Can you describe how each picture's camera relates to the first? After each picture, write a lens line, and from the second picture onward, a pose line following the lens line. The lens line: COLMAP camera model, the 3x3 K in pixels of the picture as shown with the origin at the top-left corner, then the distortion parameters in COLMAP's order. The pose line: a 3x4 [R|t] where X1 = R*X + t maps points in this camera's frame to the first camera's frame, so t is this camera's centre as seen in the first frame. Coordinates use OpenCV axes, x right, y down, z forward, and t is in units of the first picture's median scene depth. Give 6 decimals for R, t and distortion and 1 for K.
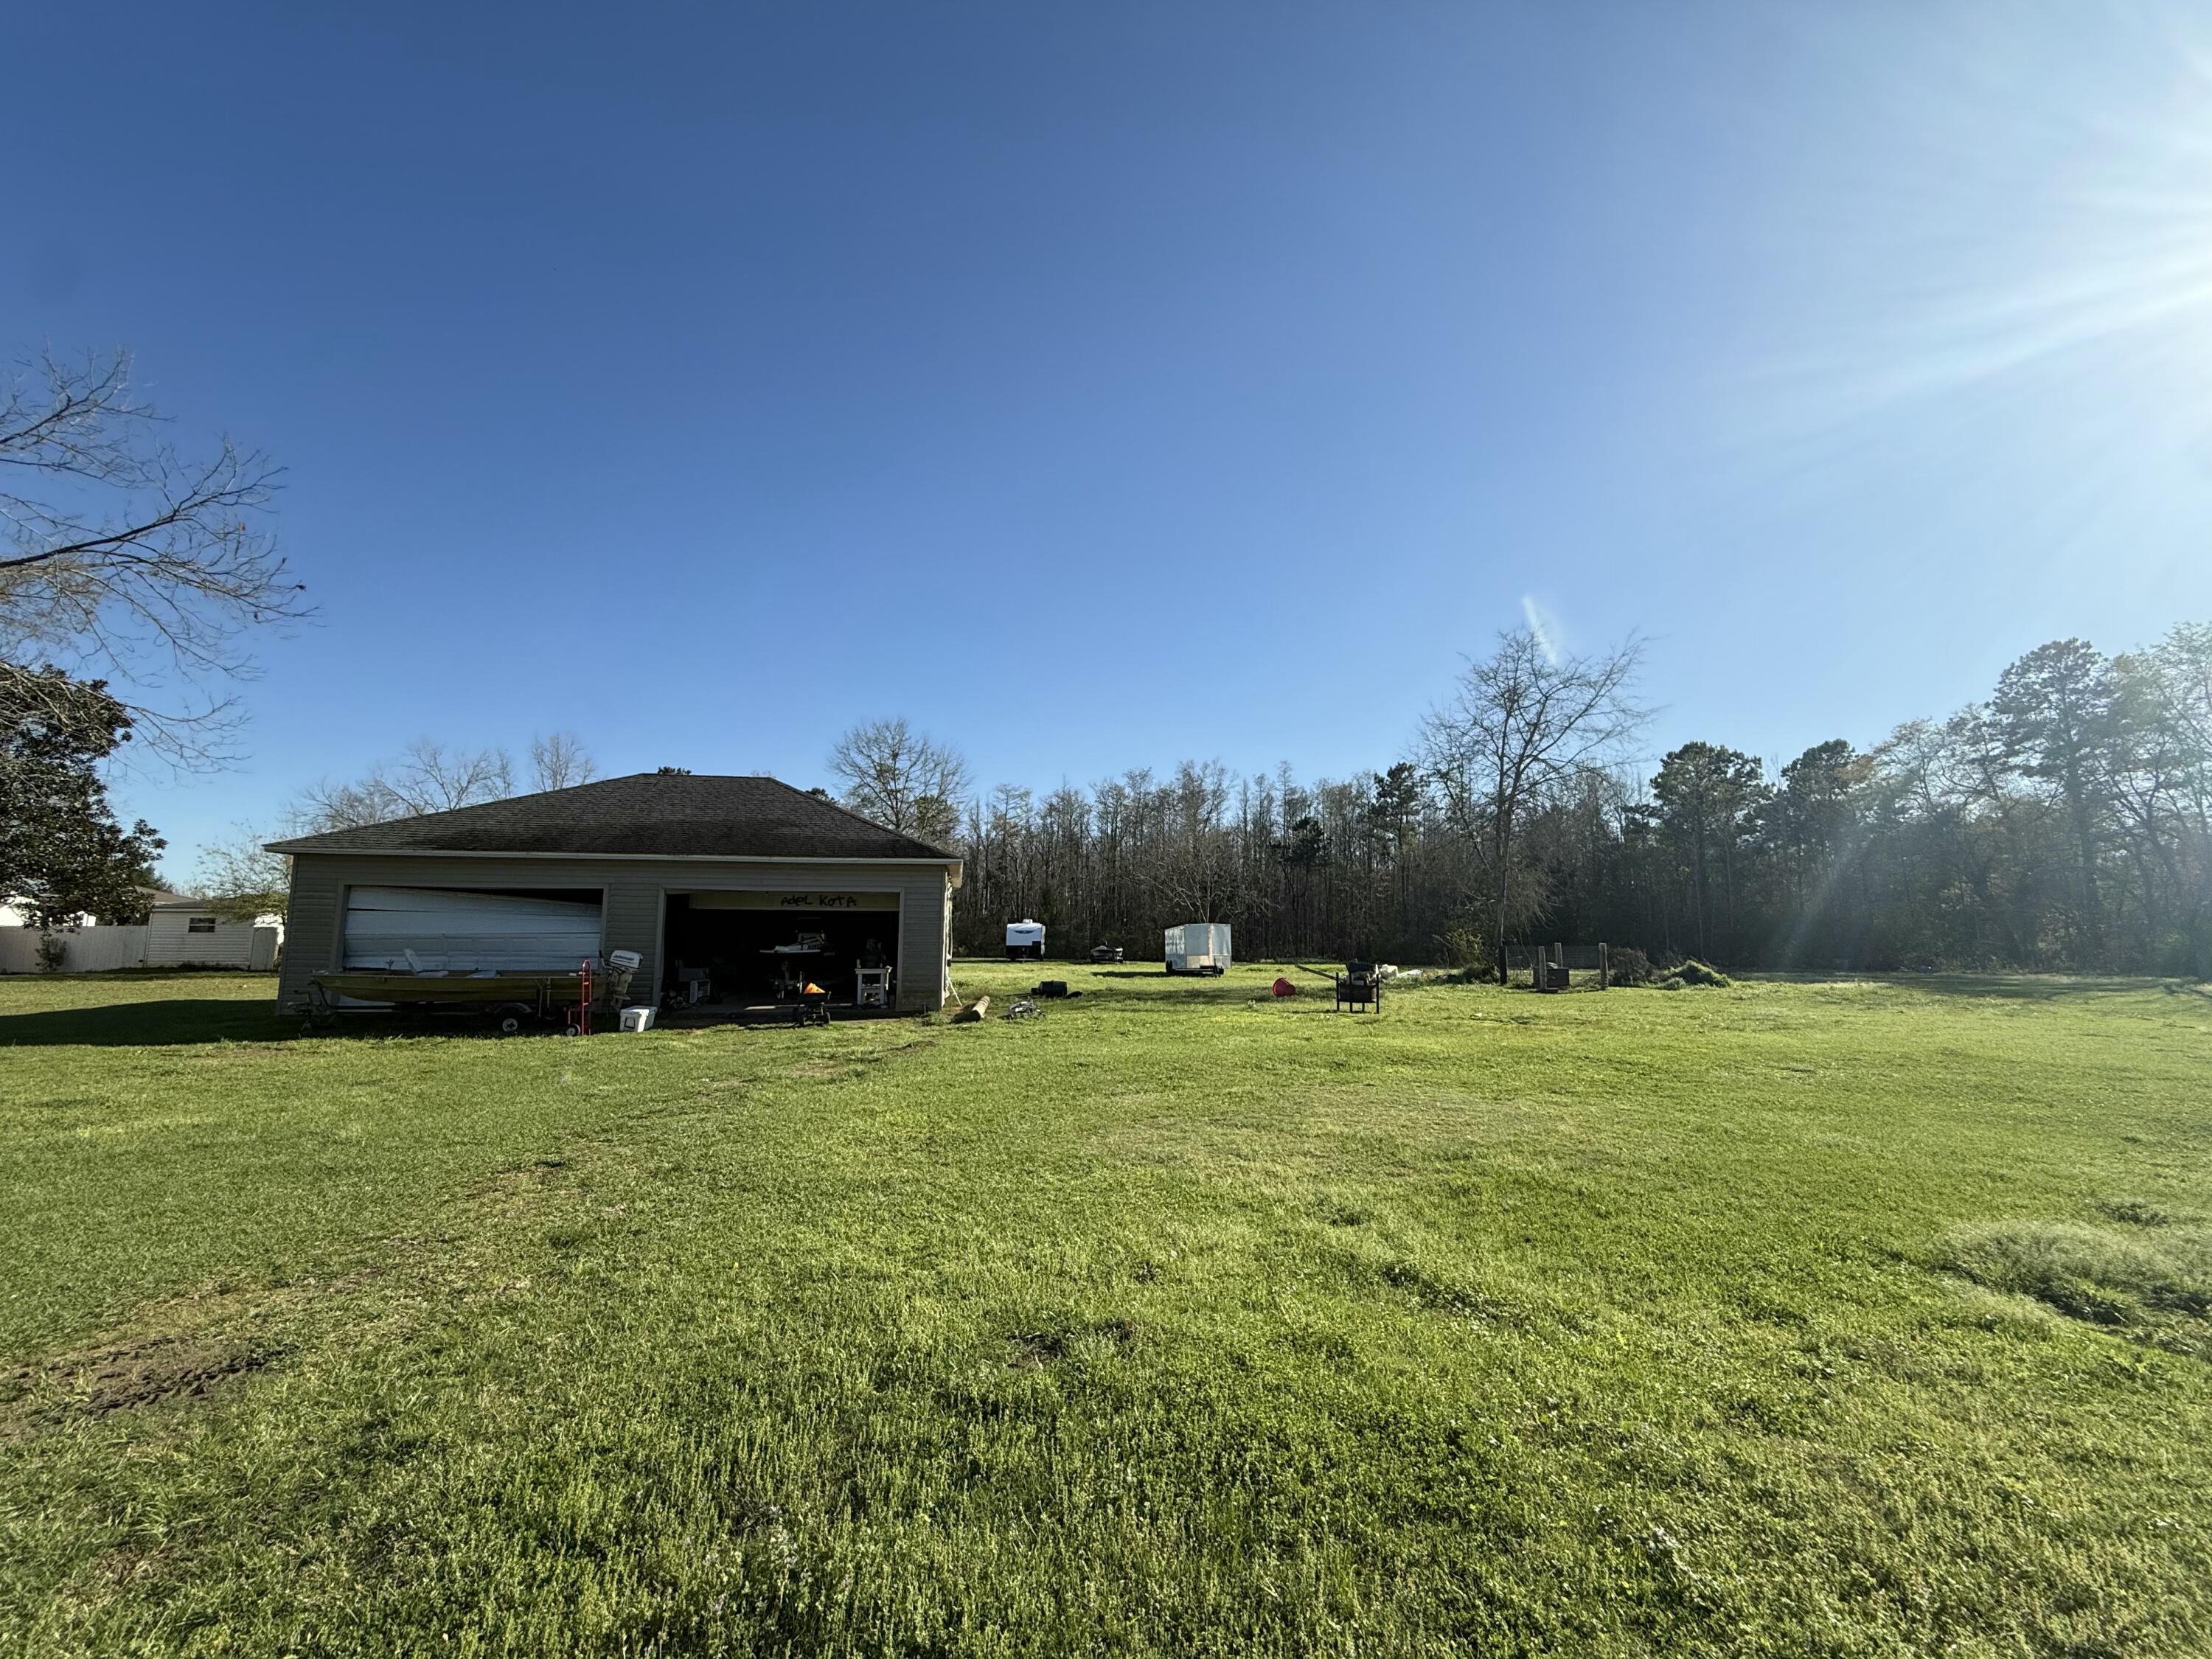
lens RADIAL K [[881.3, 0, 1101.9], [0, 881.3, 825.5], [0, 0, 1]] dist [0.000989, -0.000253]
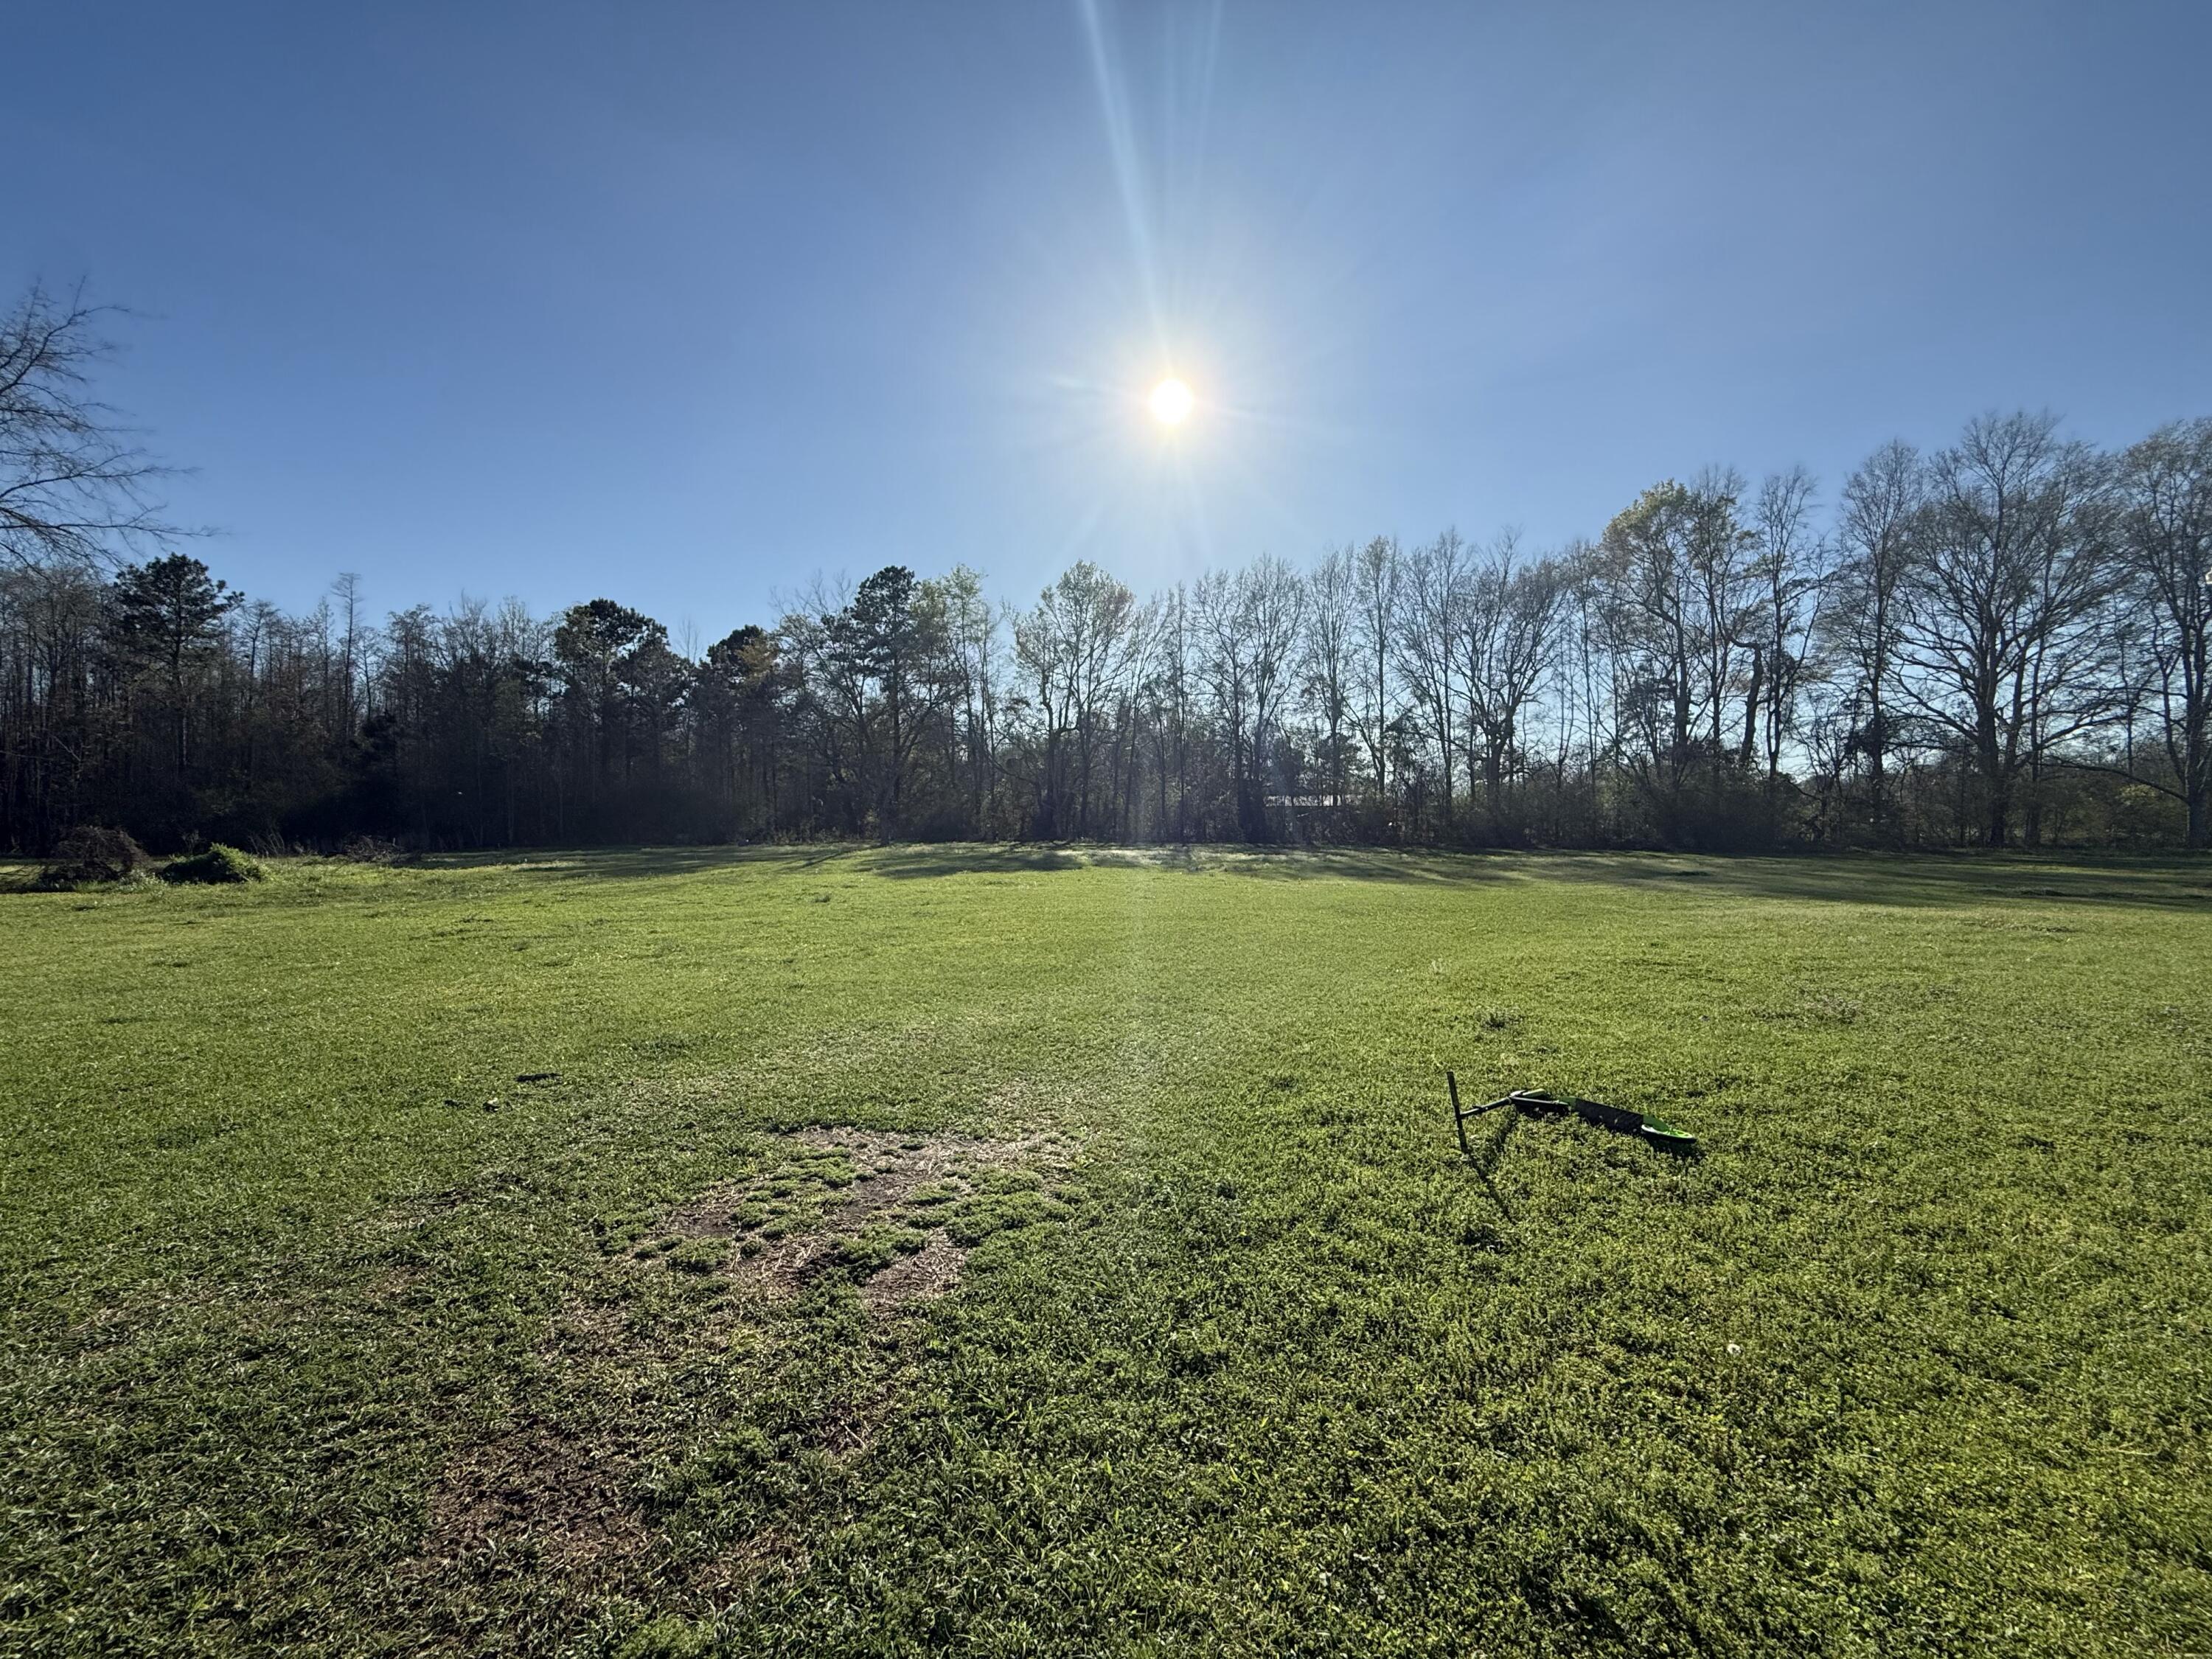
lens RADIAL K [[881.3, 0, 1101.9], [0, 881.3, 825.5], [0, 0, 1]] dist [0.000989, -0.000253]
pose [[0.579552, -0.014605, 0.814804, 0.247586], [-0.097271, 0.991452, 0.086958, 0.008033], [-0.809109, -0.129653, 0.573177, 0.038513]]
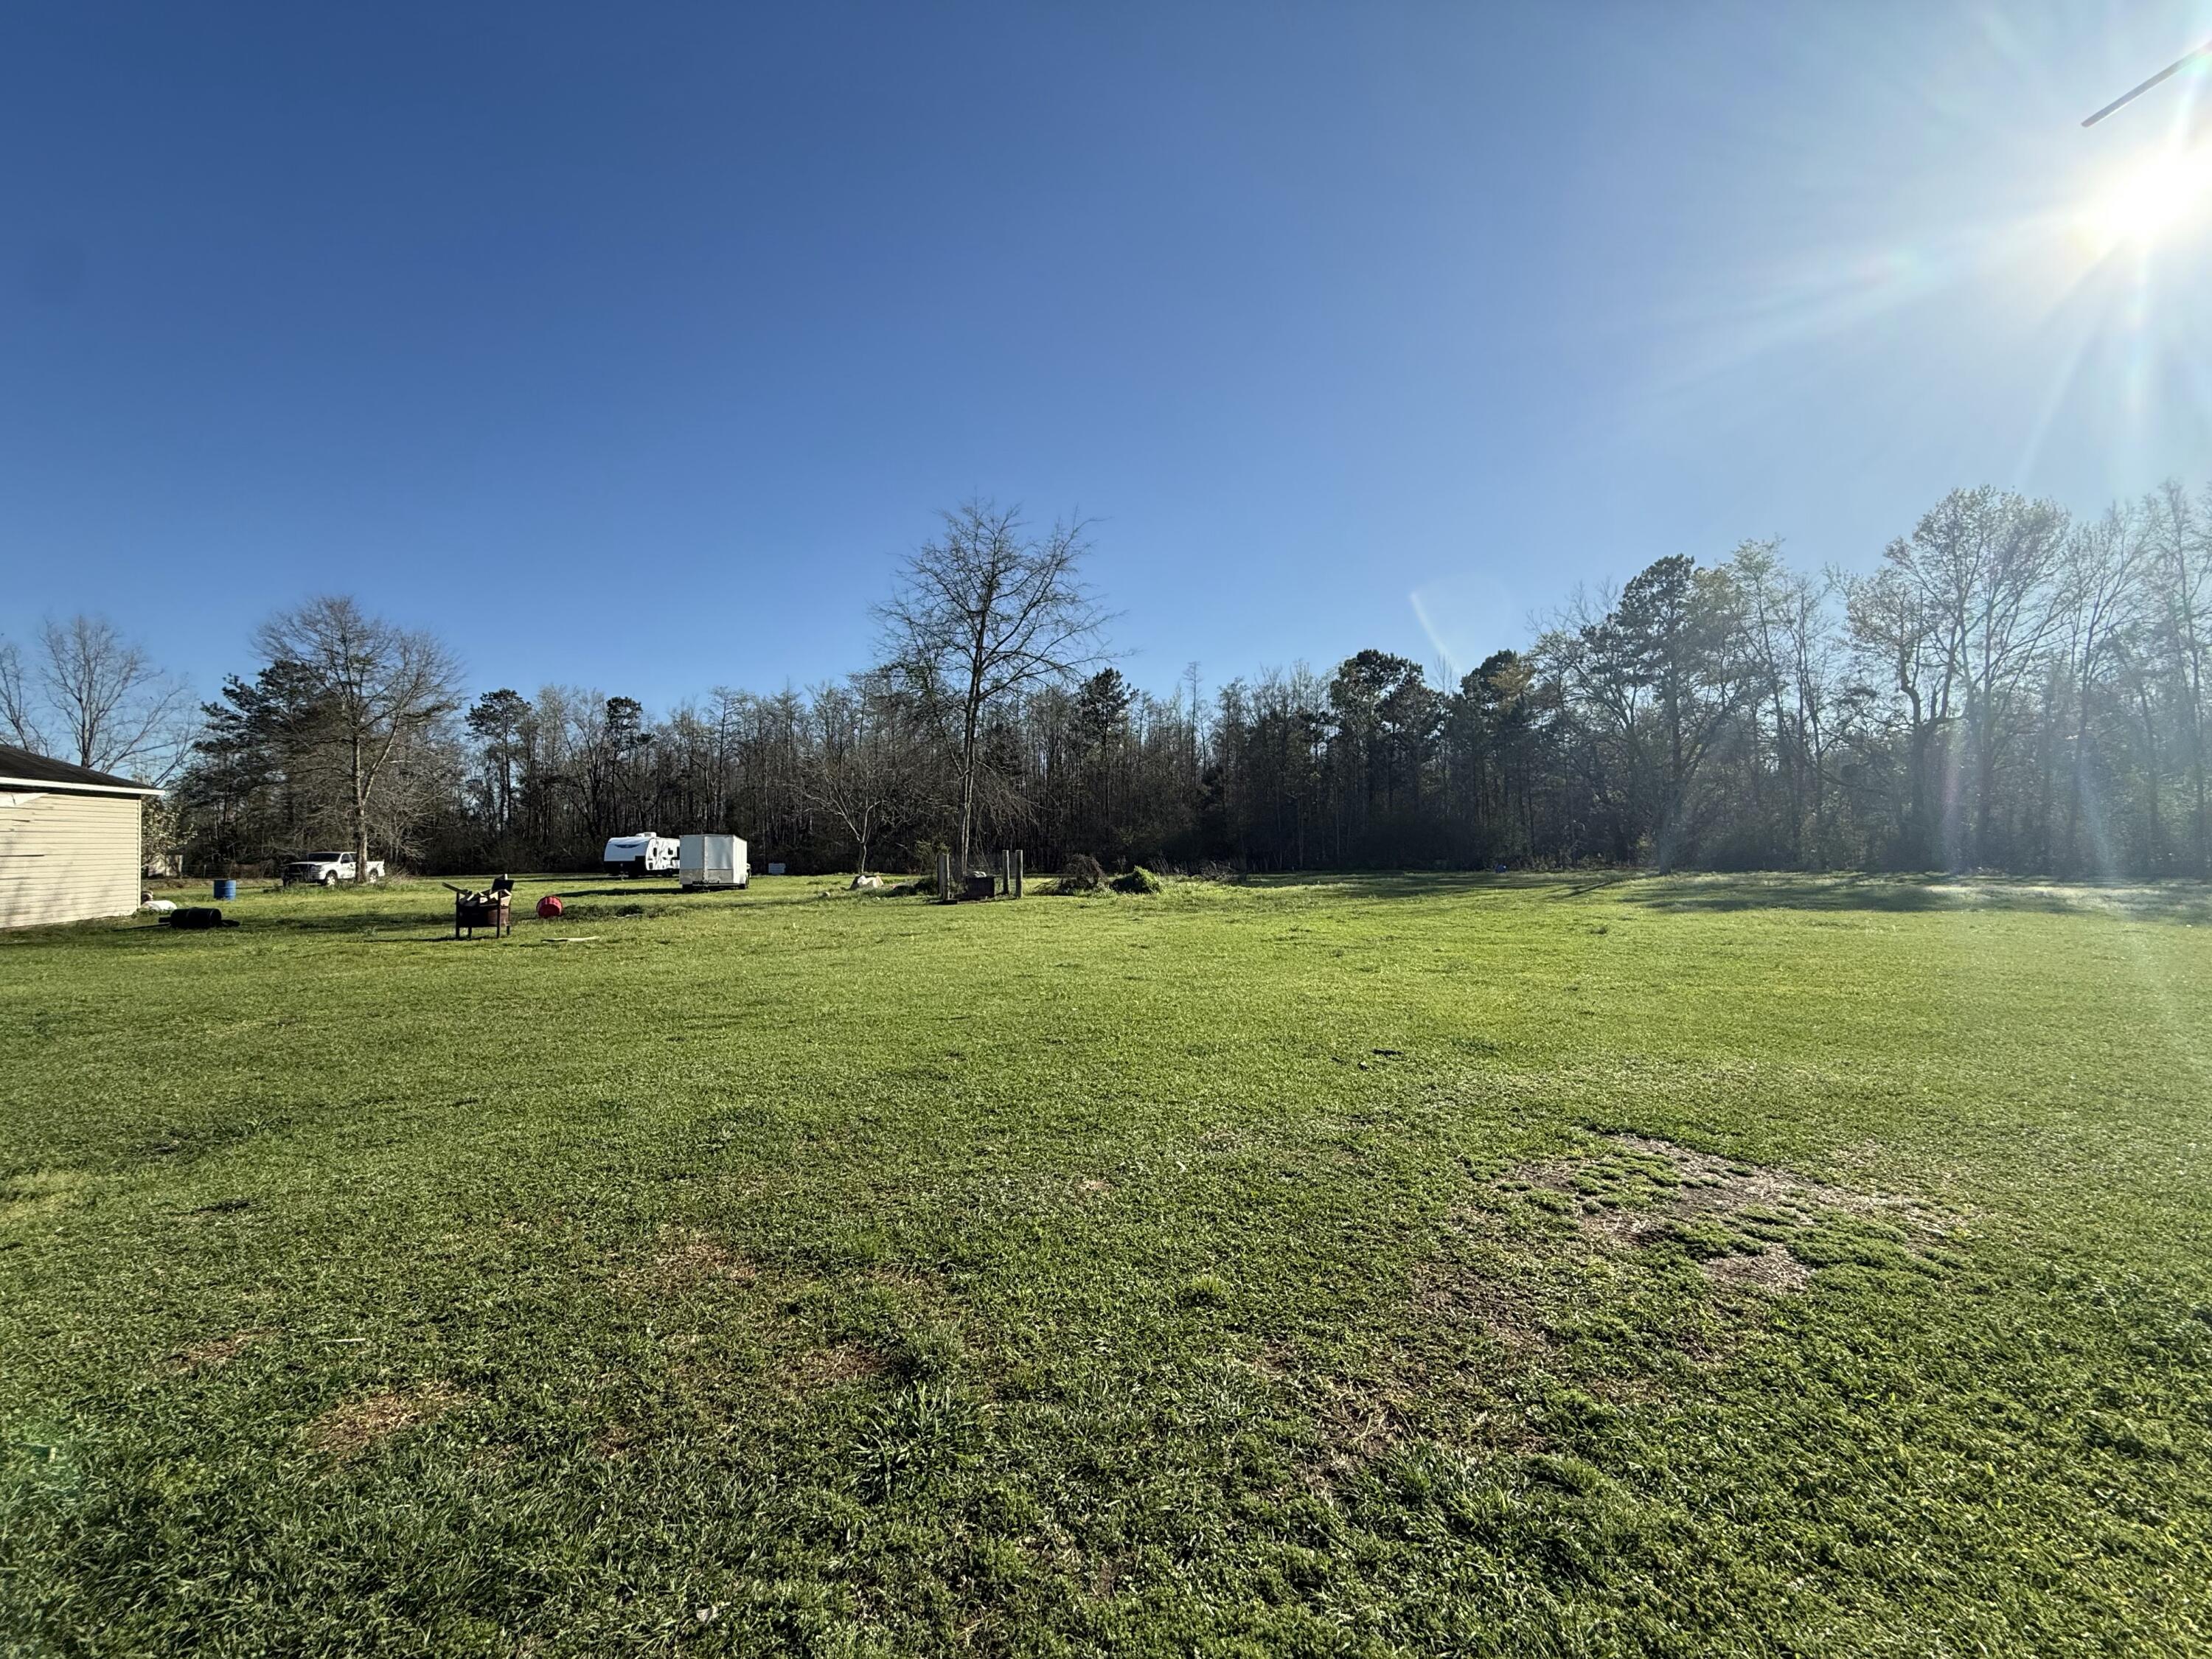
lens RADIAL K [[881.3, 0, 1101.9], [0, 881.3, 825.5], [0, 0, 1]] dist [0.000989, -0.000253]
pose [[0.989175, -0.012354, 0.146218, 0.235617], [-0.002511, 0.994879, 0.101046, 0.005482], [-0.146717, -0.100319, 0.984078, 0.028452]]
